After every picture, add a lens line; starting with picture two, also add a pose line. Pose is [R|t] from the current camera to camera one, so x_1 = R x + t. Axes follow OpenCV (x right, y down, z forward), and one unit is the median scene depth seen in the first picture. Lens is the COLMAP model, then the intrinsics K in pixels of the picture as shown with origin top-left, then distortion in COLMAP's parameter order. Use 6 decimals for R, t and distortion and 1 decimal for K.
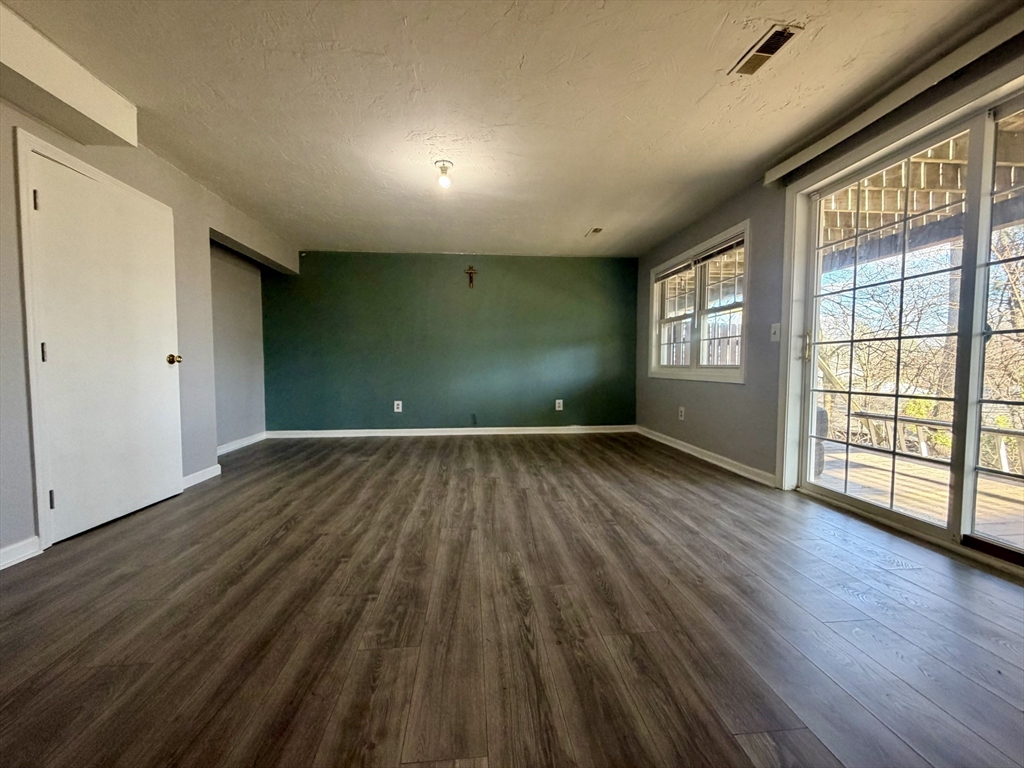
lens RADIAL K [[418.4, 0, 510.1], [0, 418.4, 384.9], [0, 0, 1]] dist [-0.001091, 0.000595]
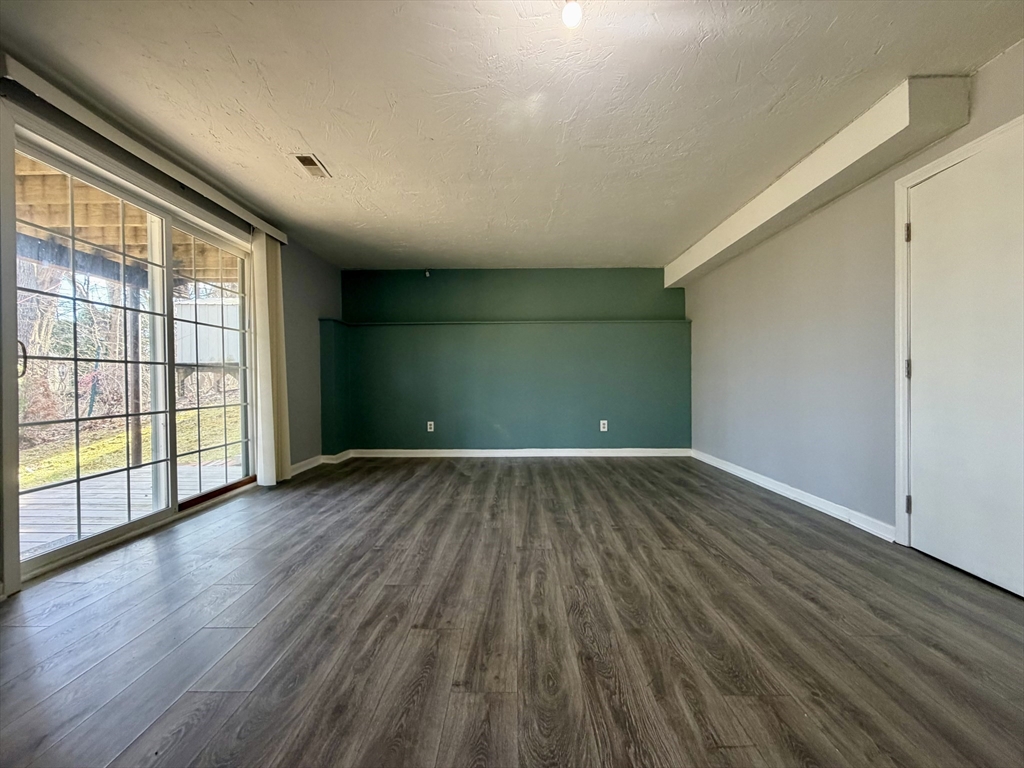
lens RADIAL K [[418.4, 0, 510.1], [0, 418.4, 384.9], [0, 0, 1]] dist [-0.001091, 0.000595]
pose [[-0.994359, 0.008025, 0.105765, -0.171381], [0.013873, 0.998408, 0.054677, -0.097140], [-0.105157, 0.055836, -0.992887, 1.967363]]
